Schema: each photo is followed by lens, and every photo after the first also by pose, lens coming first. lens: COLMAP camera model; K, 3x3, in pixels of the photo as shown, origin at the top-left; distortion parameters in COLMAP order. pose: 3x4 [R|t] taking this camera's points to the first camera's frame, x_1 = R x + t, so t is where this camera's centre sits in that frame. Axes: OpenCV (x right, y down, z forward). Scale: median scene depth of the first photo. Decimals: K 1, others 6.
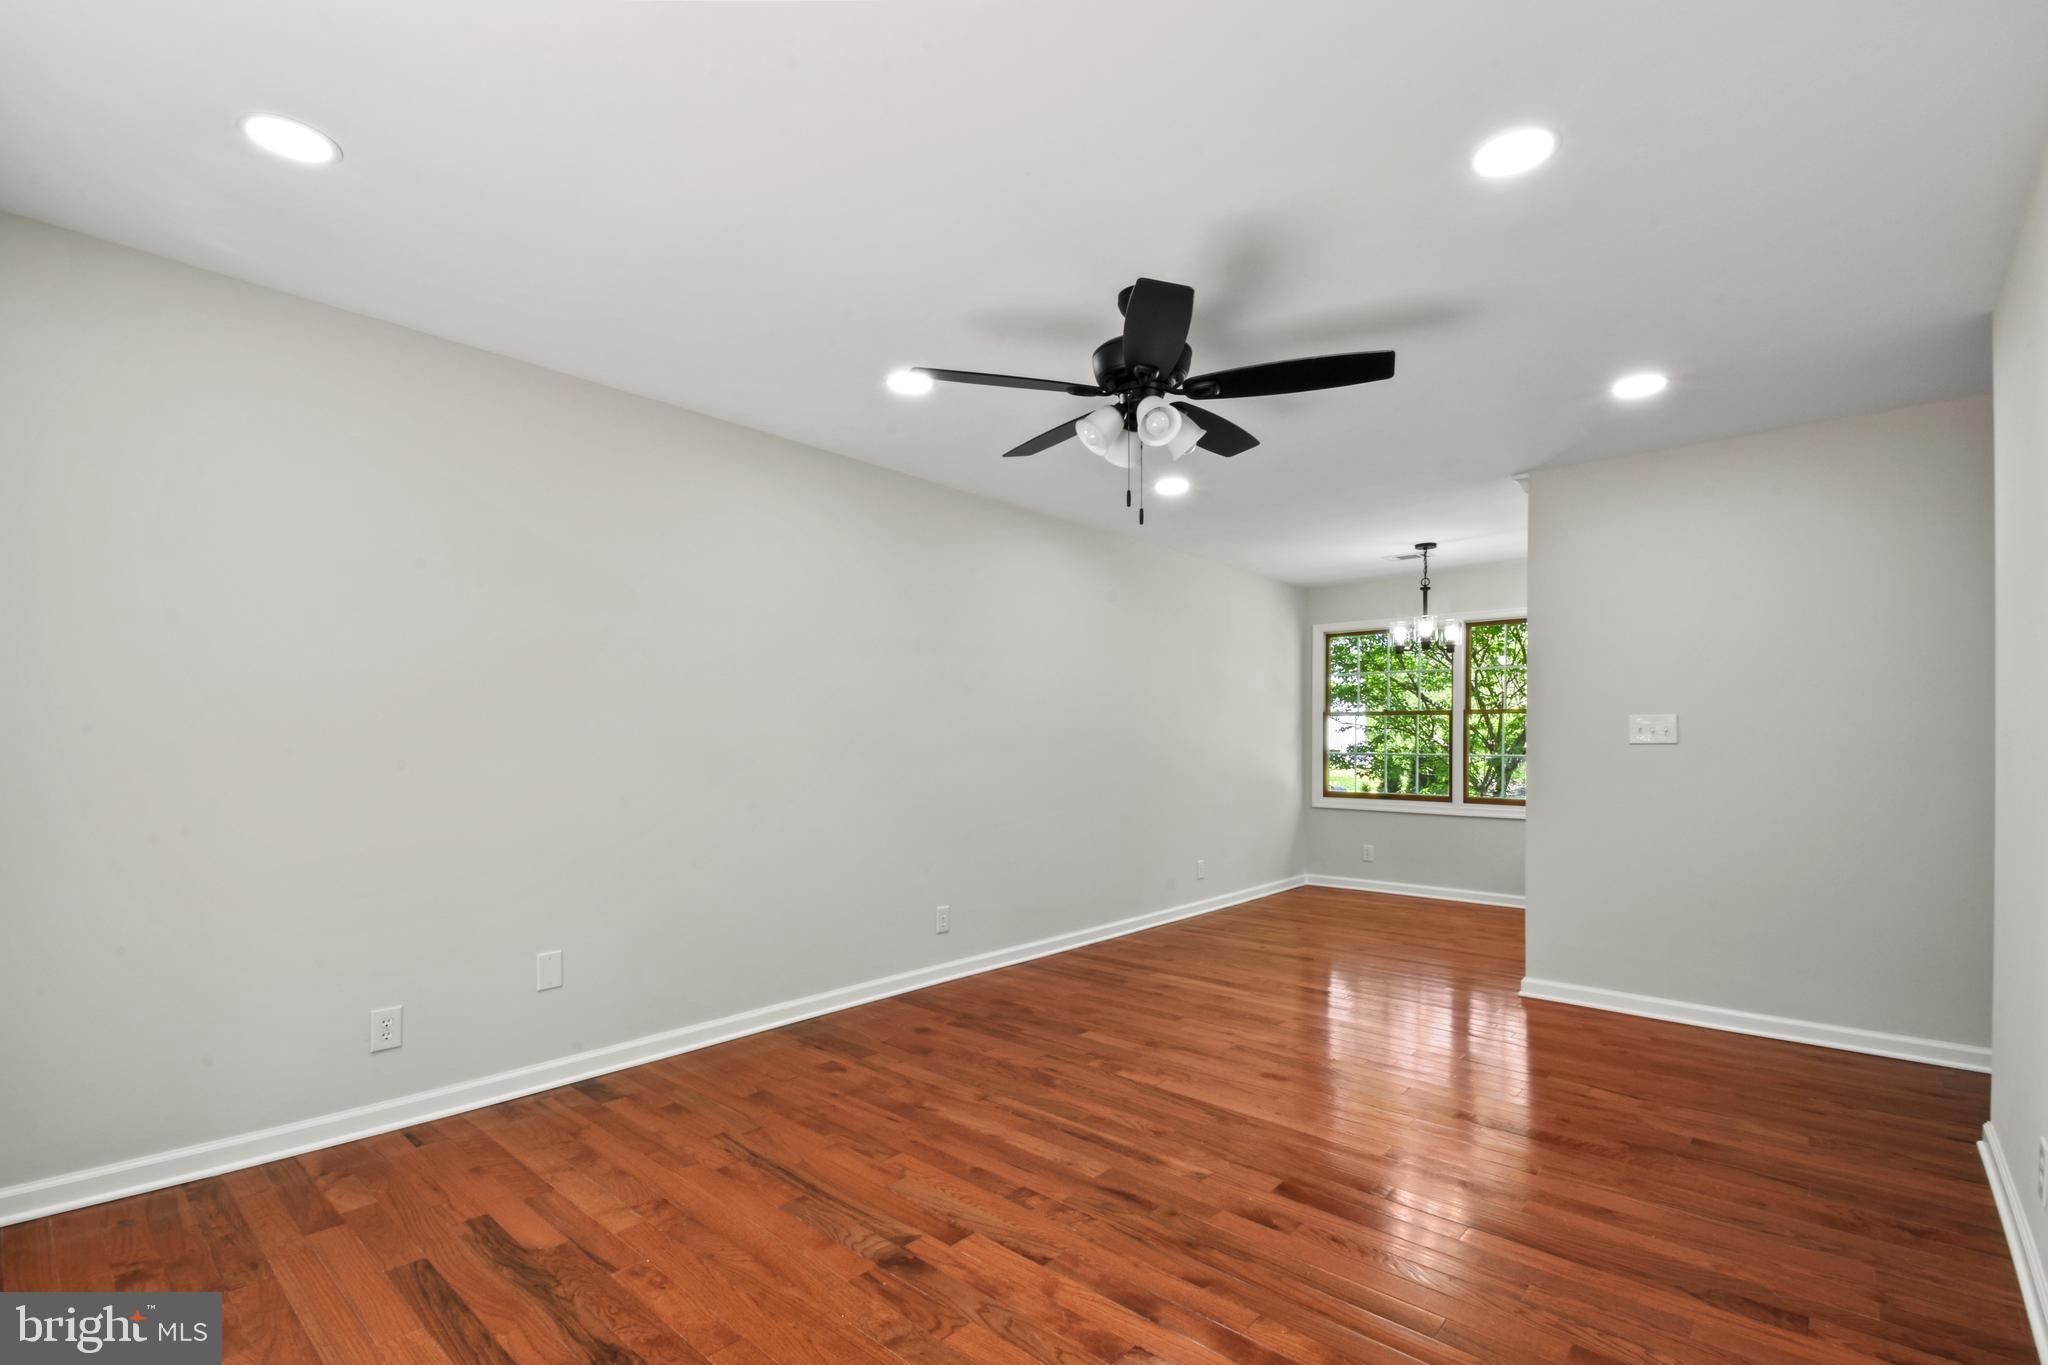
lens RADIAL K [[923.6, 0, 1031.5], [0, 923.6, 731.4], [0, 0, 1]] dist [-0.000784, -0.000614]
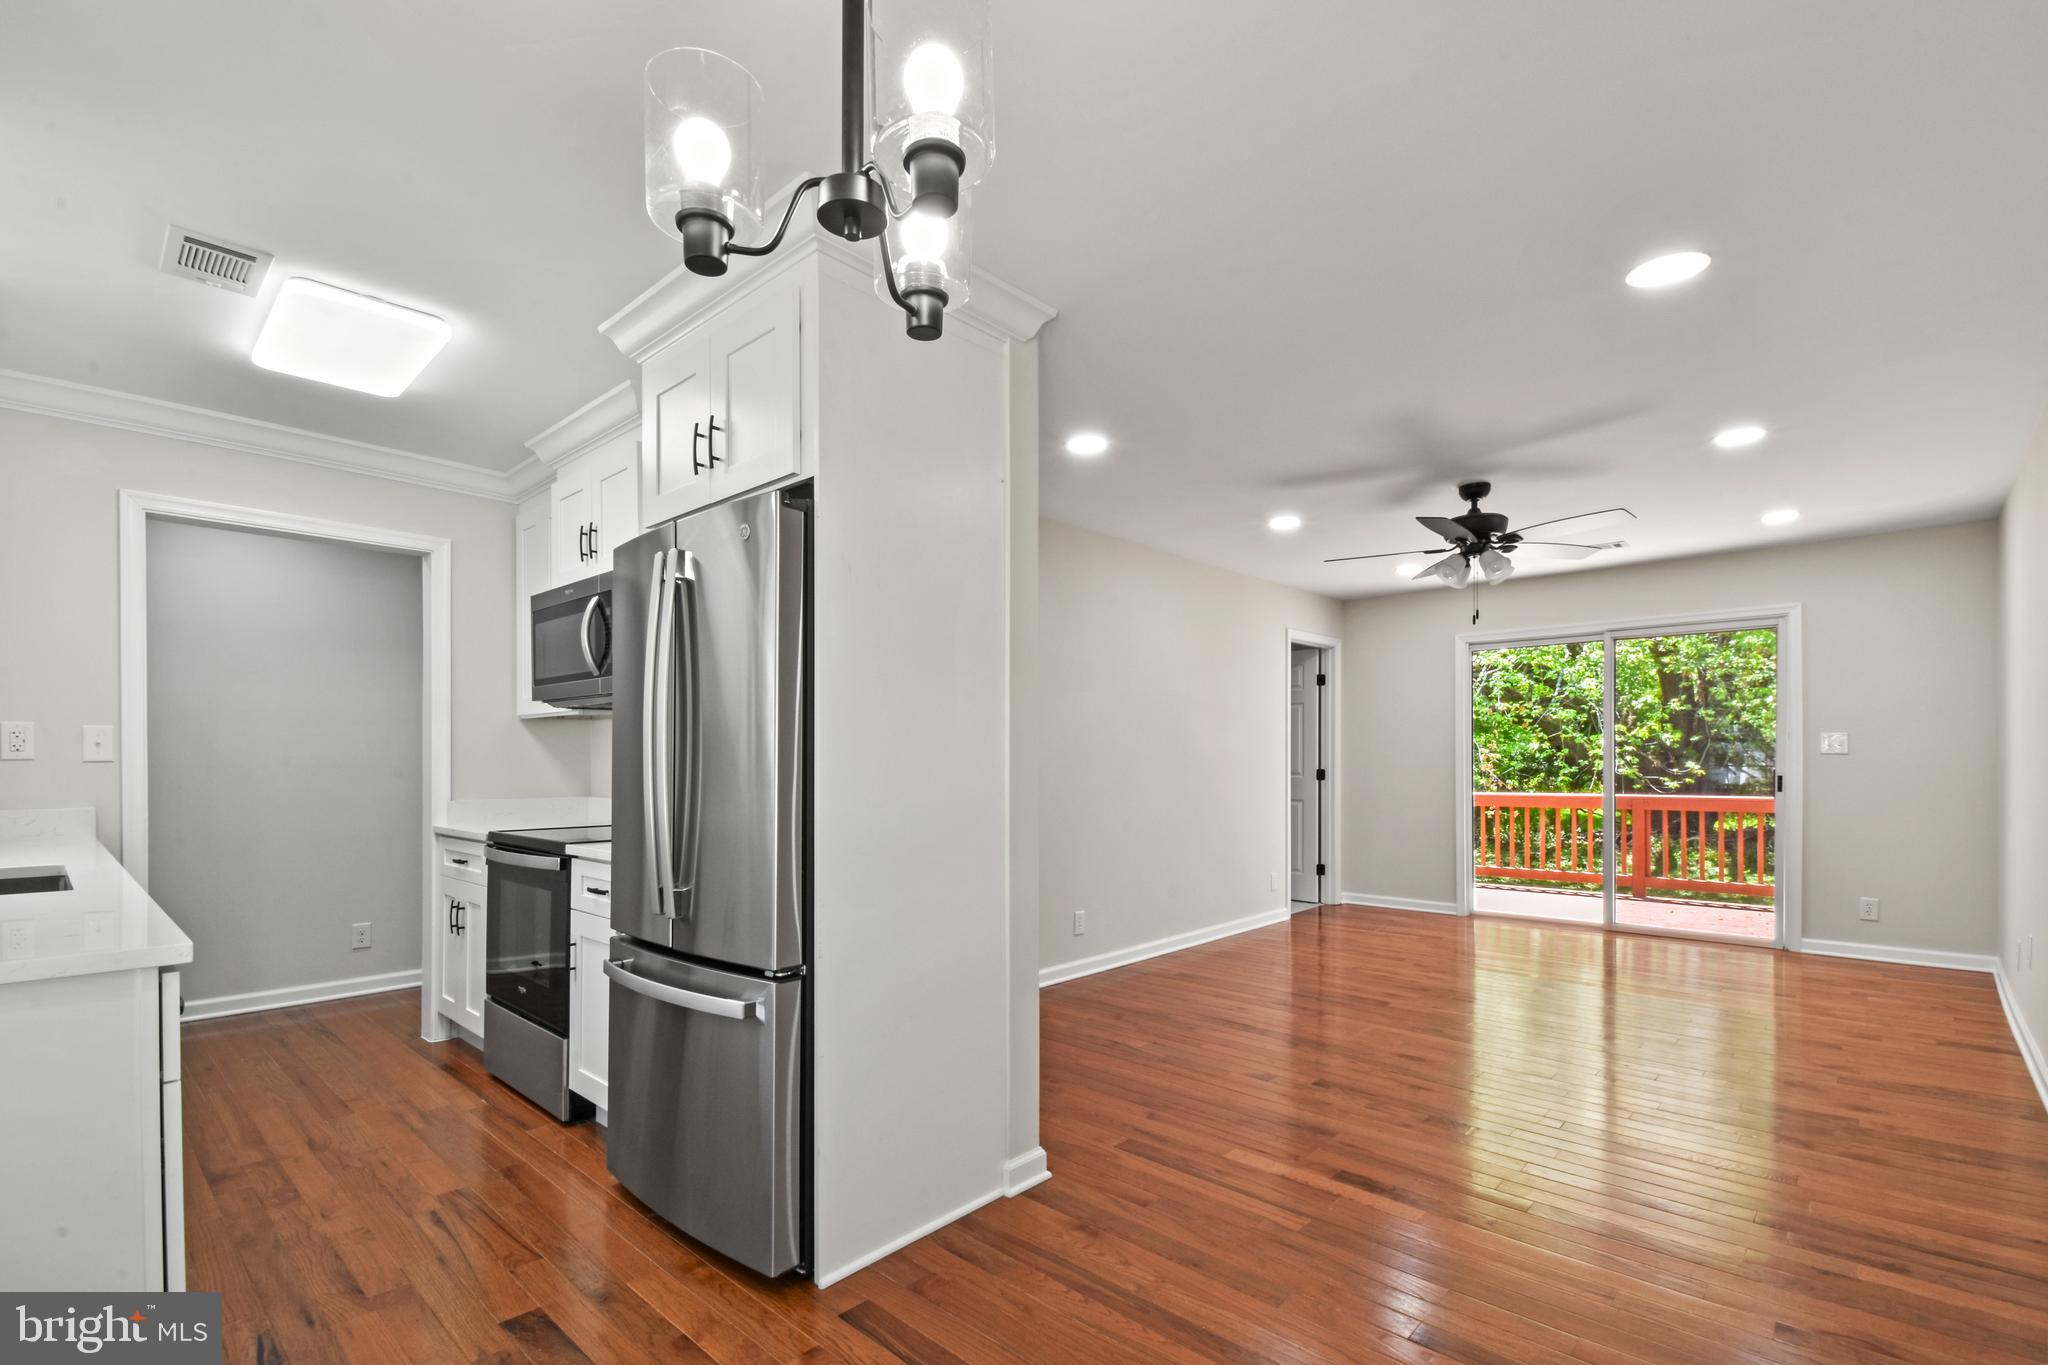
lens RADIAL K [[922.9, 0, 1022.0], [0, 922.9, 756.2], [0, 0, 1]] dist [-0.000106, -0.000099]
pose [[-0.999531, 0.004662, 0.030274, 0.733853], [0.004493, 0.999974, -0.005654, 0.013814], [-0.030300, -0.005515, -0.999526, 2.227822]]
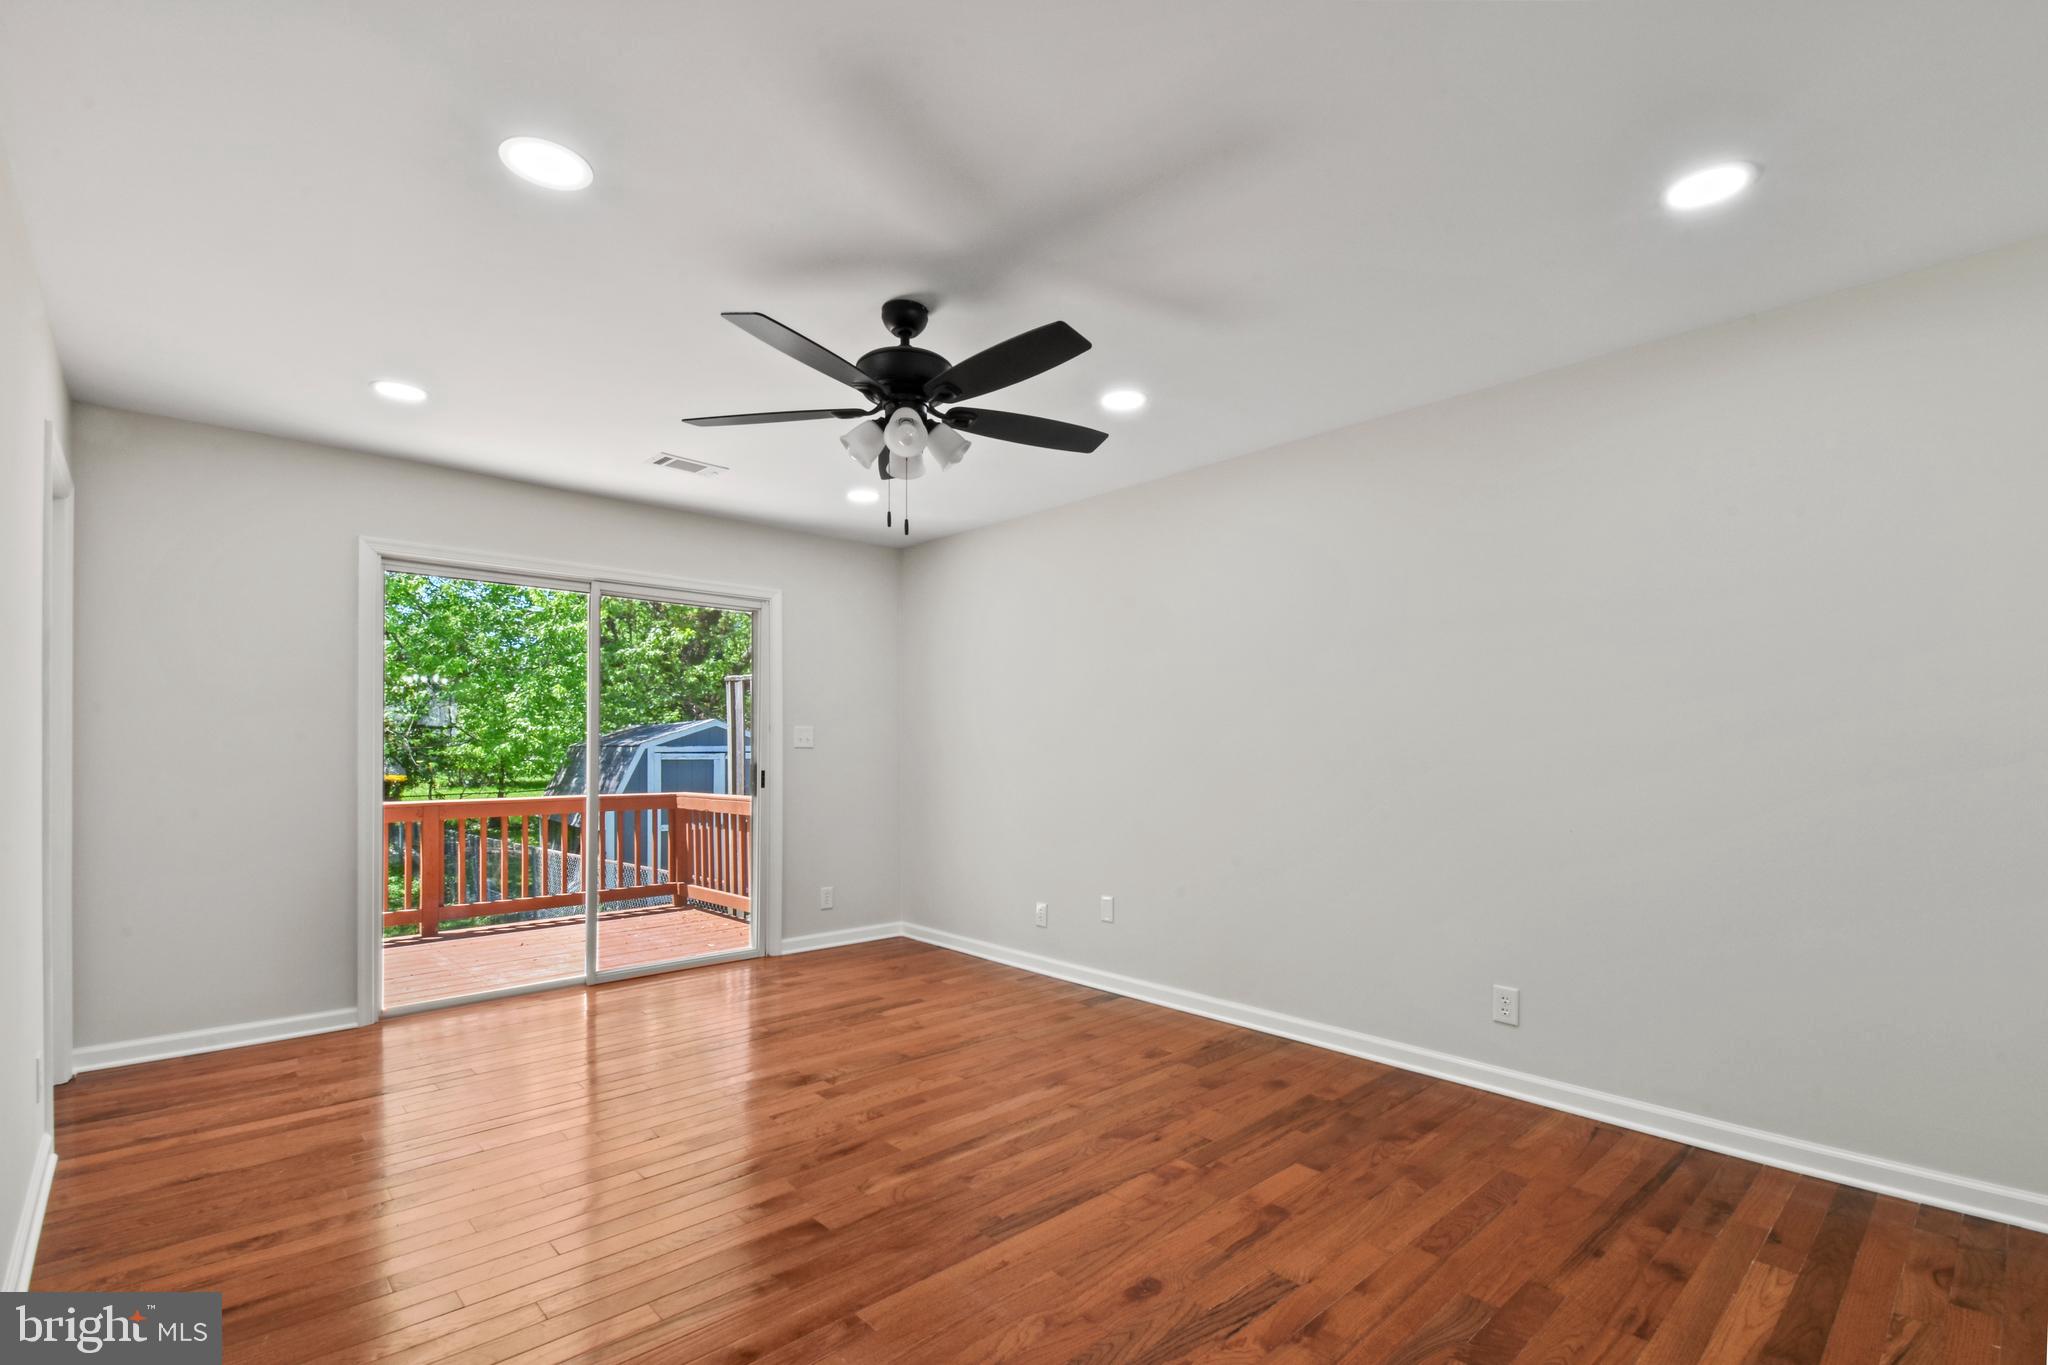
lens RADIAL K [[922.9, 0, 1022.0], [0, 922.9, 756.2], [0, 0, 1]] dist [-0.000106, -0.000099]
pose [[-0.094280, 0.012295, -0.995470, 0.933792], [0.005950, 0.999913, 0.011786, 0.003369], [0.995528, -0.004812, -0.094345, 1.024420]]
